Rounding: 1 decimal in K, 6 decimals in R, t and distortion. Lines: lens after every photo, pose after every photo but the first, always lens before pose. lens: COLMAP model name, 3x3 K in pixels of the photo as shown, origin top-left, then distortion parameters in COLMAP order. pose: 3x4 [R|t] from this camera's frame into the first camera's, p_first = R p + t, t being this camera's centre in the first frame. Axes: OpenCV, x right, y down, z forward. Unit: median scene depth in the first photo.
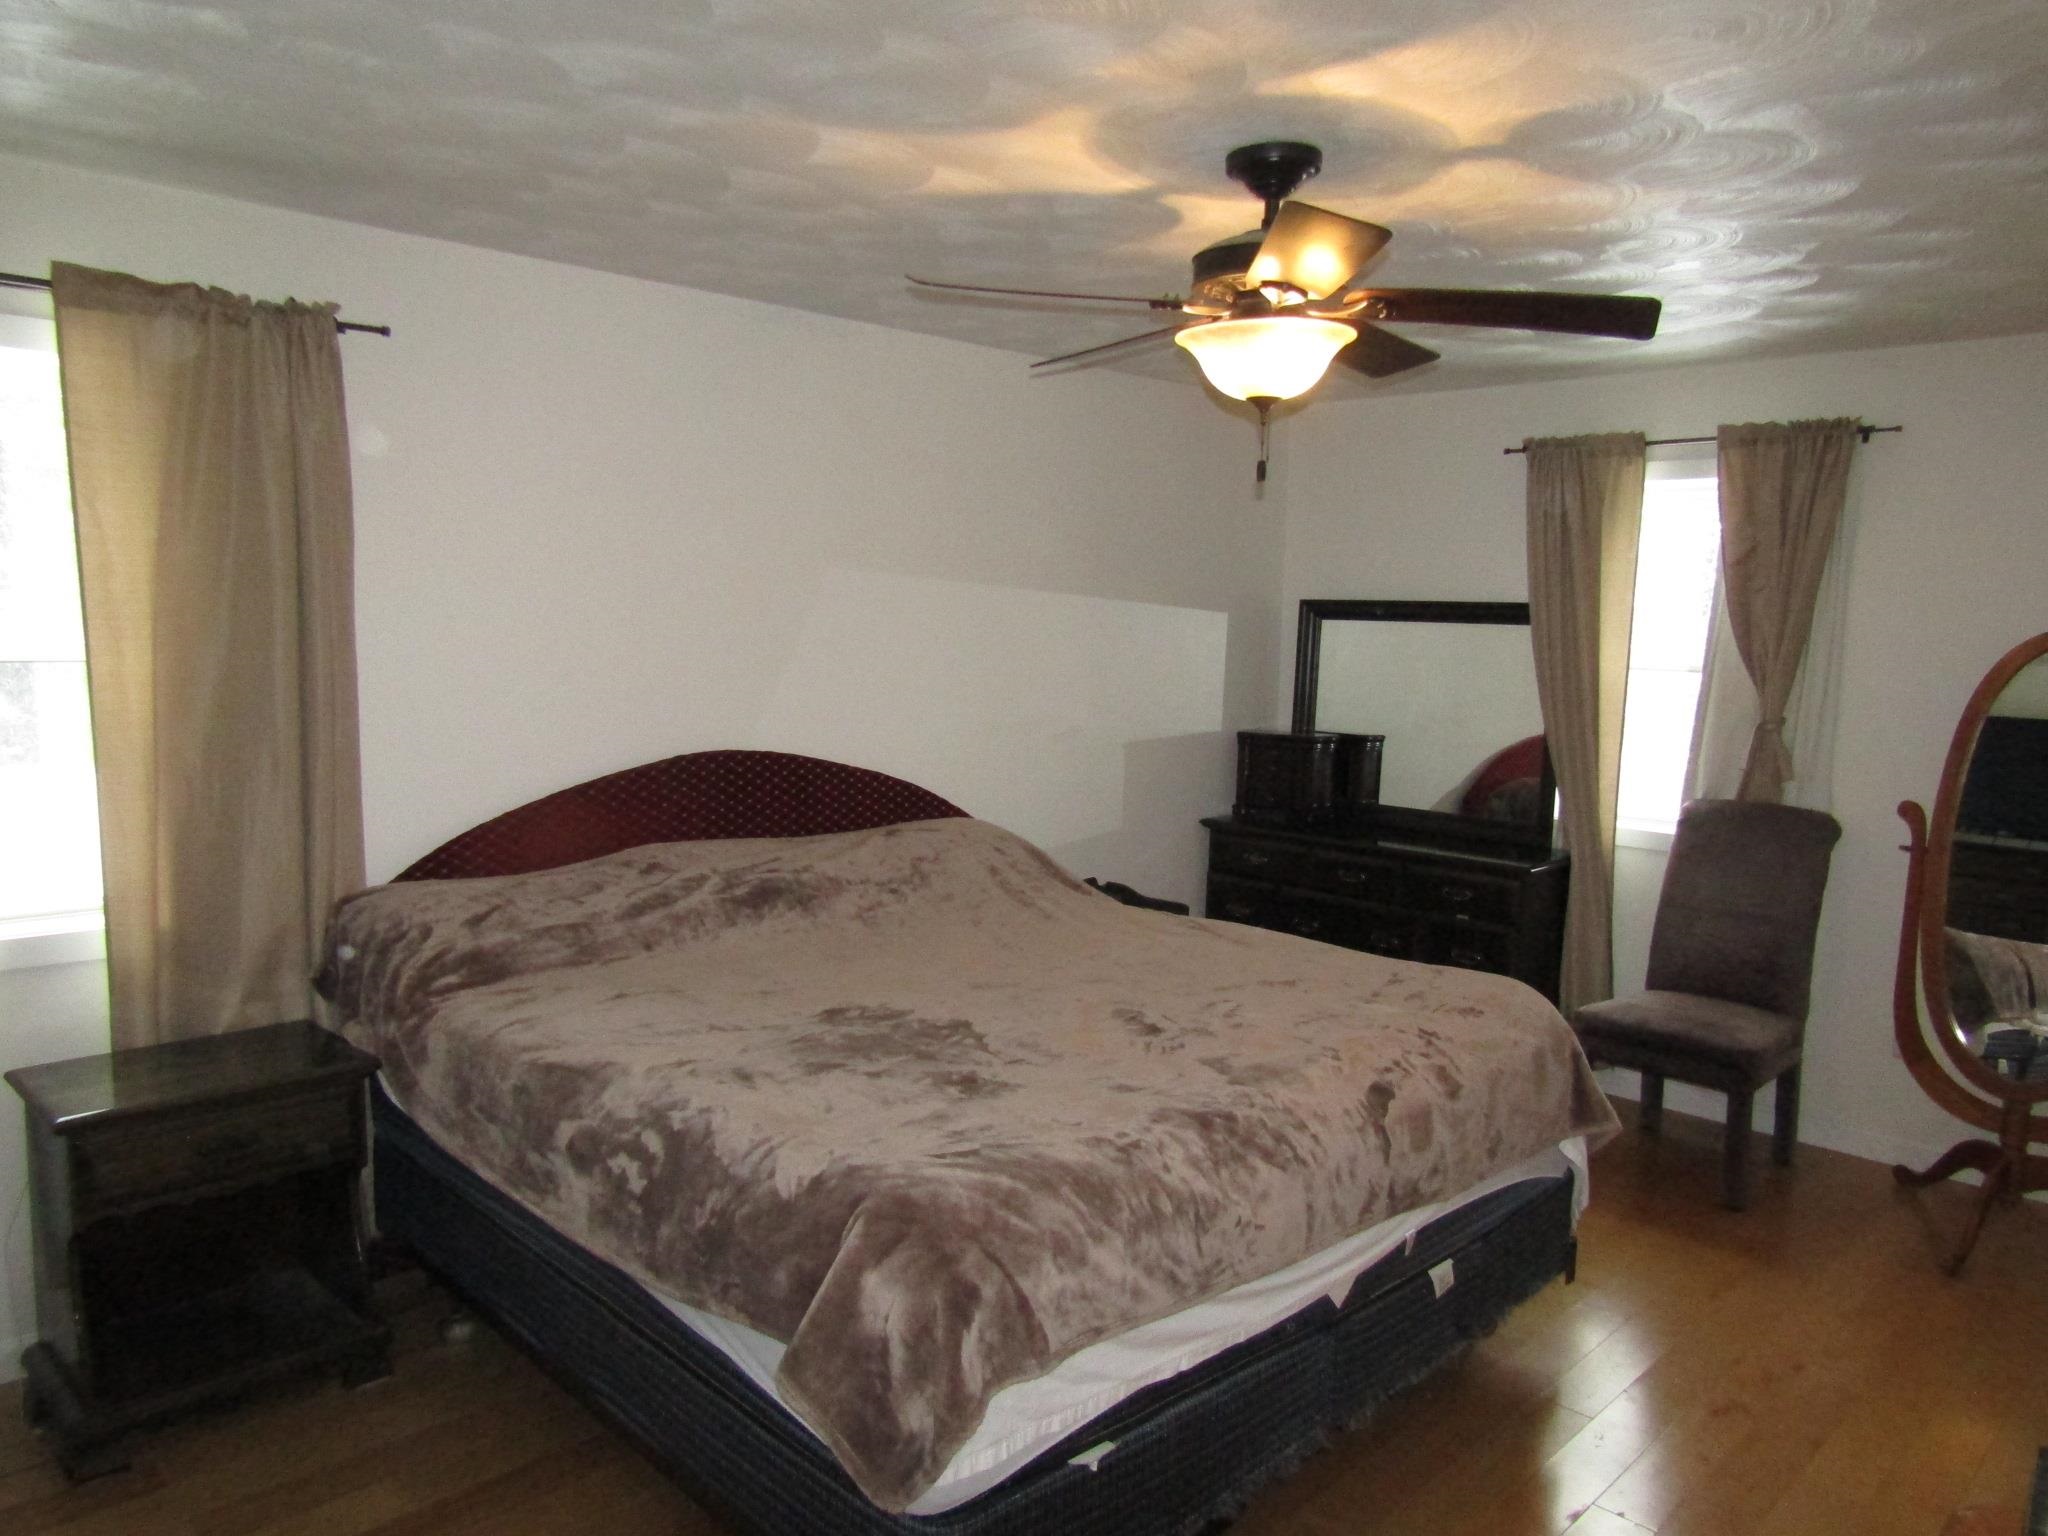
lens RADIAL K [[1464.4, 0, 1024.0], [0, 1464.4, 768.0], [0, 0, 1]] dist [-0.003505, -0.002032]
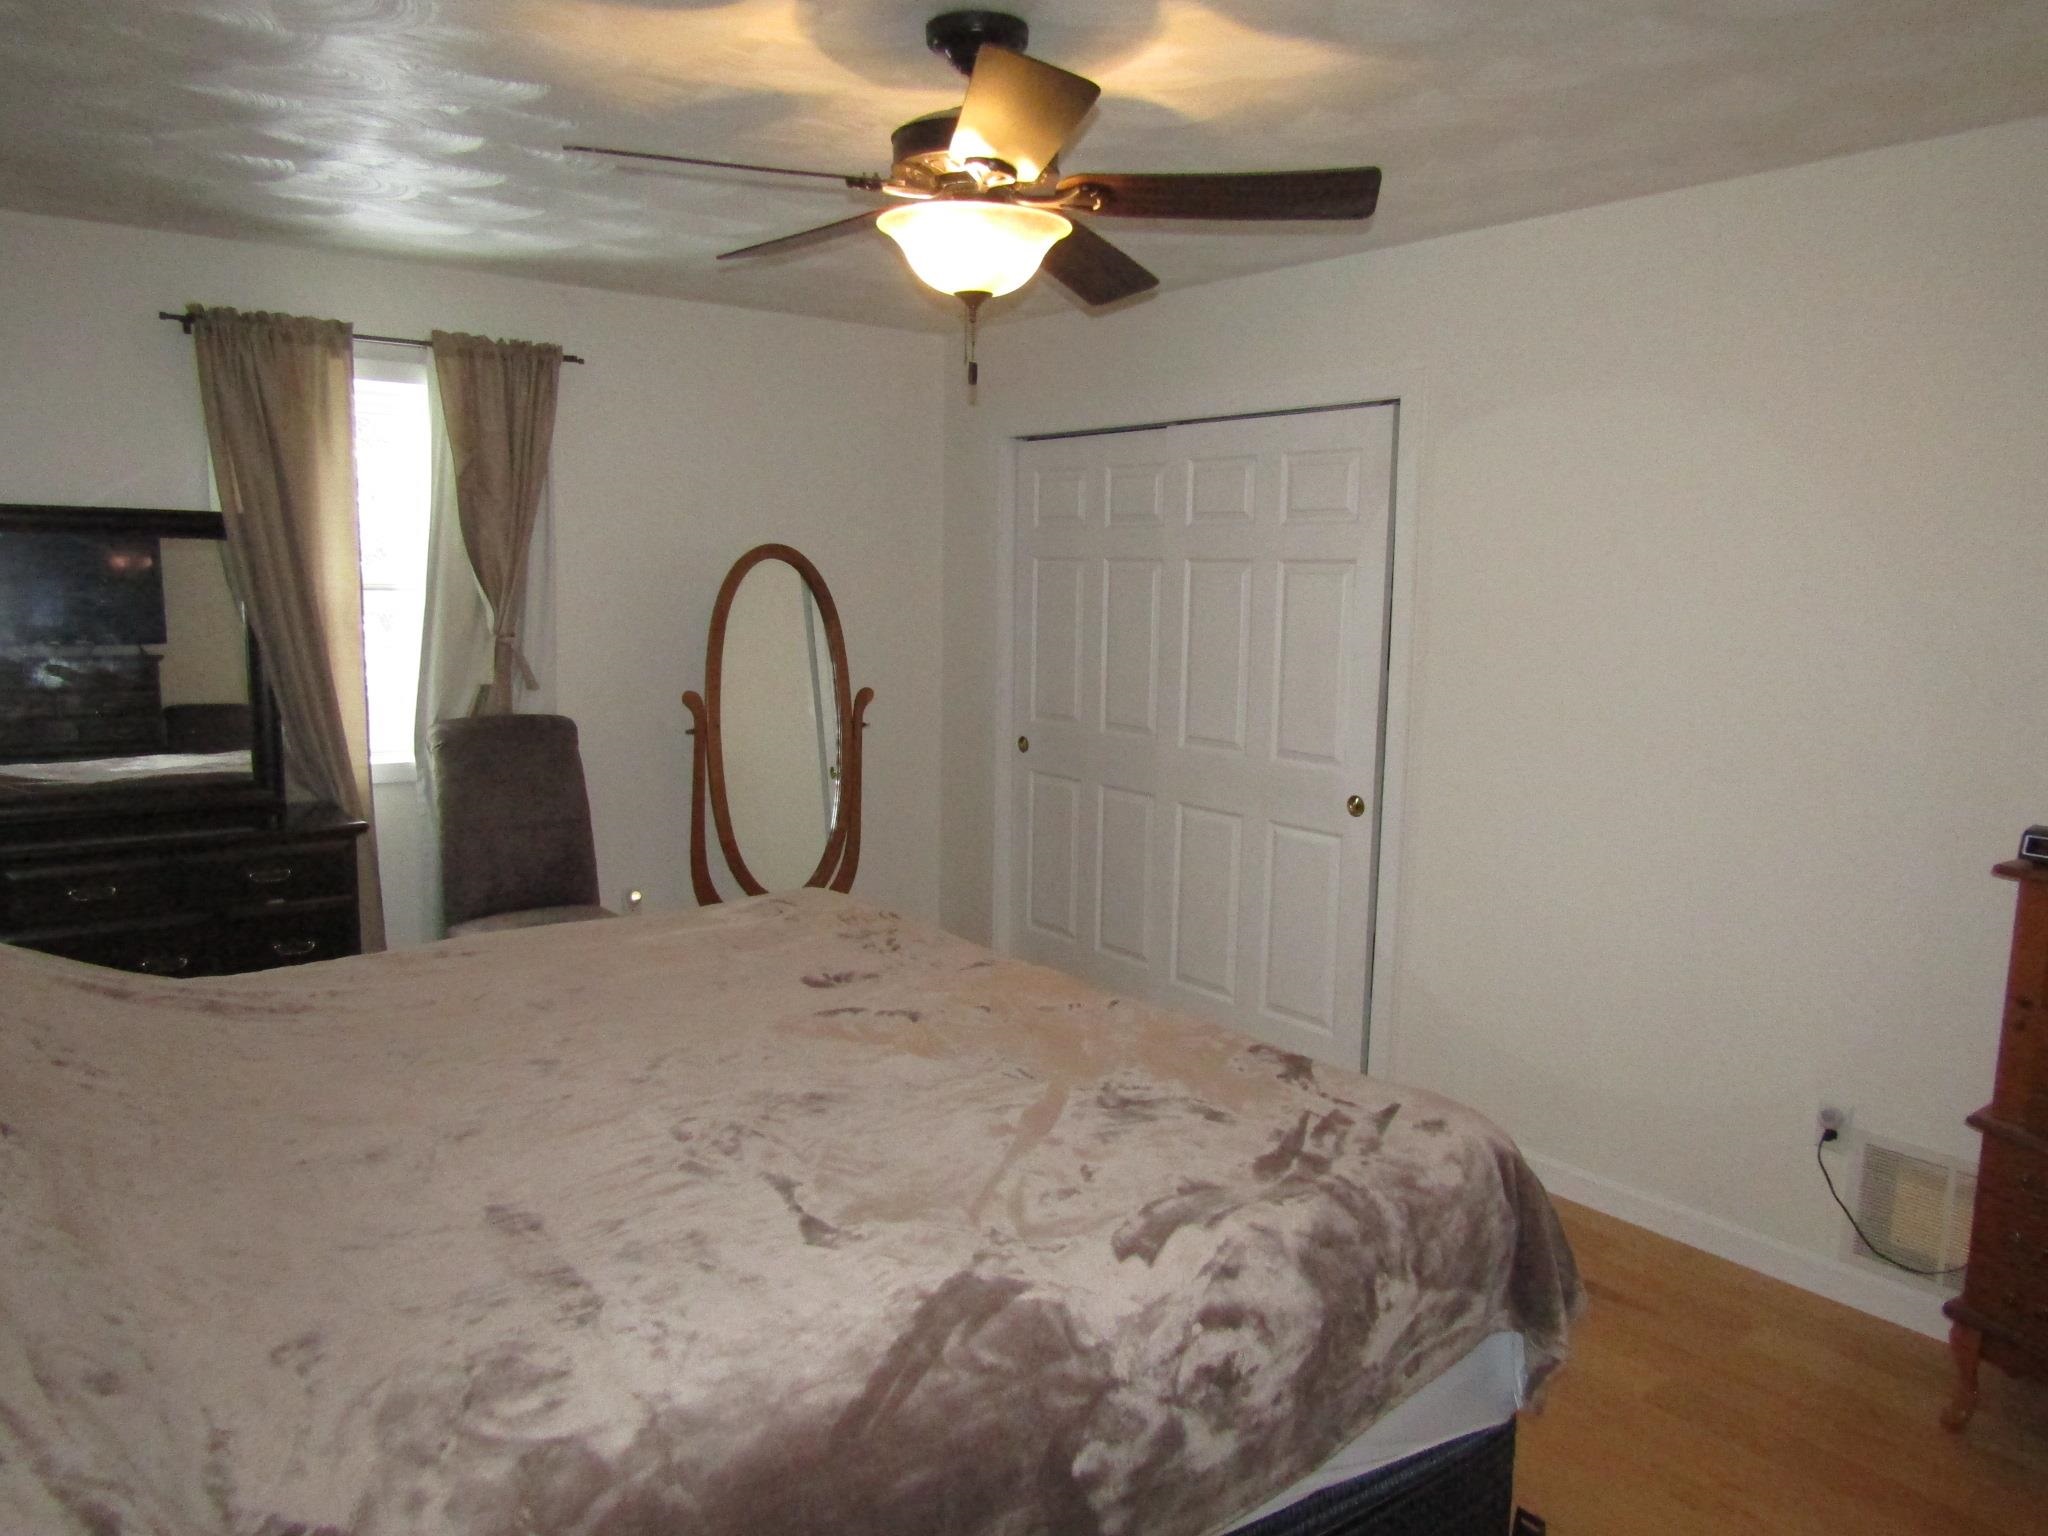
lens RADIAL K [[1464.4, 0, 1024.0], [0, 1464.4, 768.0], [0, 0, 1]] dist [-0.003505, -0.002032]
pose [[0.137839, -0.149045, 0.979176, -0.438582], [0.090150, 0.986397, 0.137454, -0.046819], [-0.986343, 0.069326, 0.149401, 0.480535]]
